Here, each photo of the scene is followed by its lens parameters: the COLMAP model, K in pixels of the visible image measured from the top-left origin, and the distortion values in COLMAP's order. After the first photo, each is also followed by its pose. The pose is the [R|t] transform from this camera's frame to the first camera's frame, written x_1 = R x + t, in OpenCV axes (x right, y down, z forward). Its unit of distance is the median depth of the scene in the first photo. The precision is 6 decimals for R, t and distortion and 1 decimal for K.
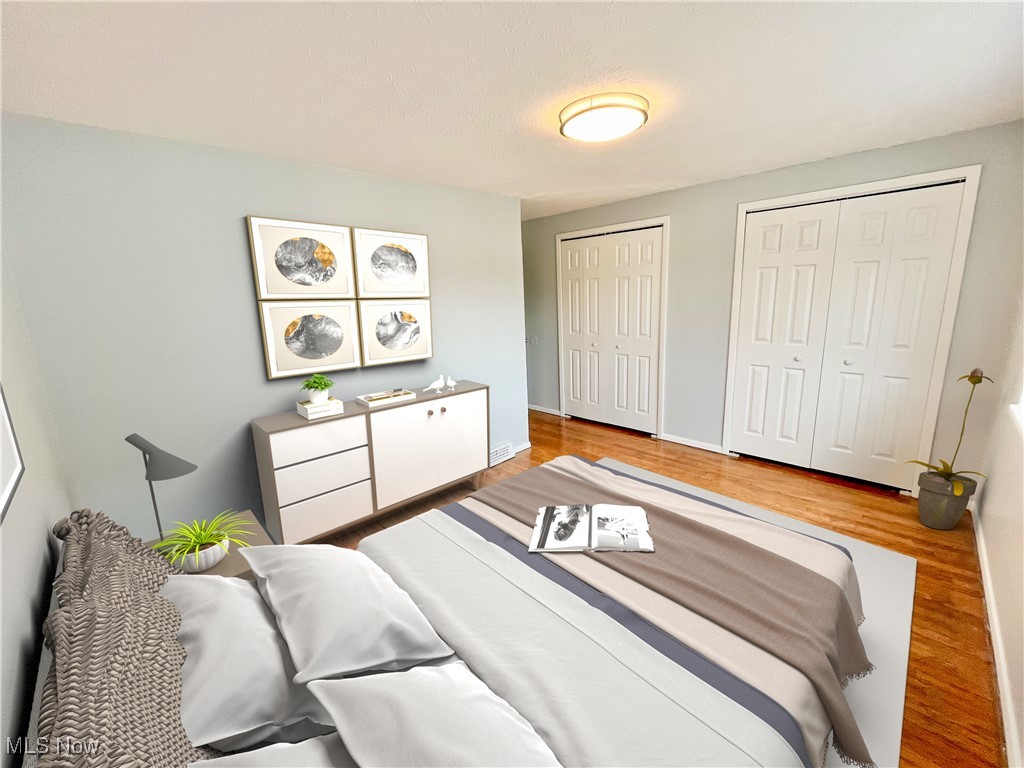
lens RADIAL K [[402.4, 0, 512.0], [0, 402.4, 384.0], [0, 0, 1]] dist [-0.000060, 0.000001]
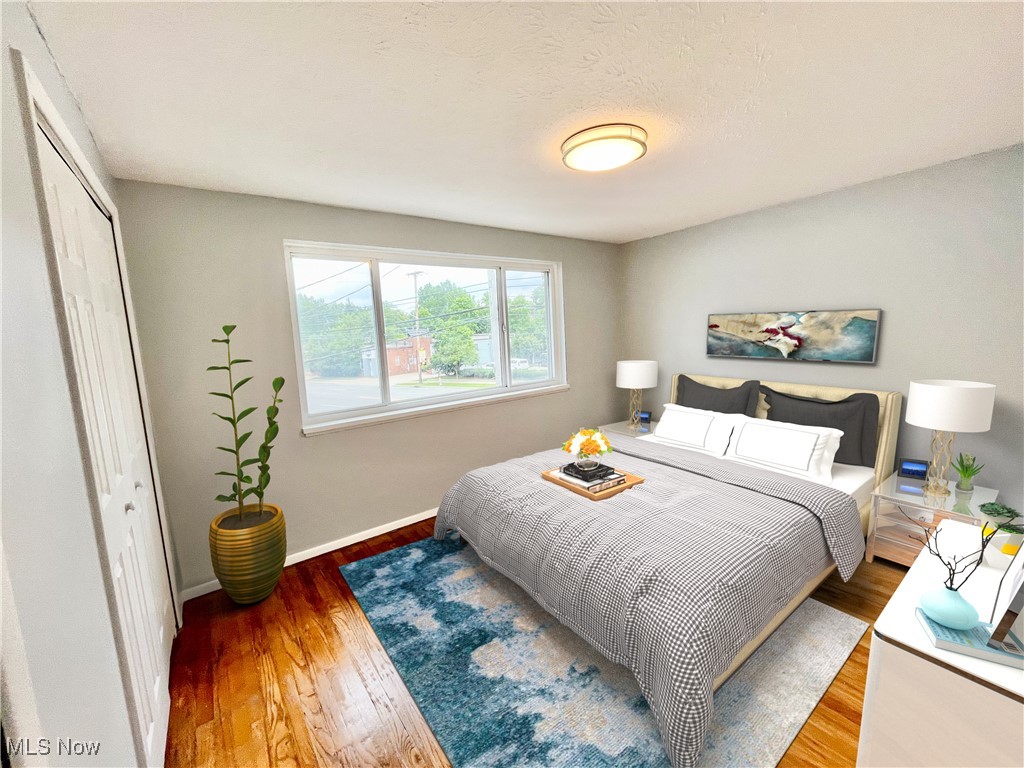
lens RADIAL K [[419.5, 0, 512.0], [0, 419.5, 384.0], [0, 0, 1]] dist [0.021001, -0.000034]
pose [[-0.992053, 0.007591, 0.125591, 0.287648], [0.053164, 0.929984, 0.363735, -0.523811], [-0.114037, 0.367521, -0.922997, 1.841067]]
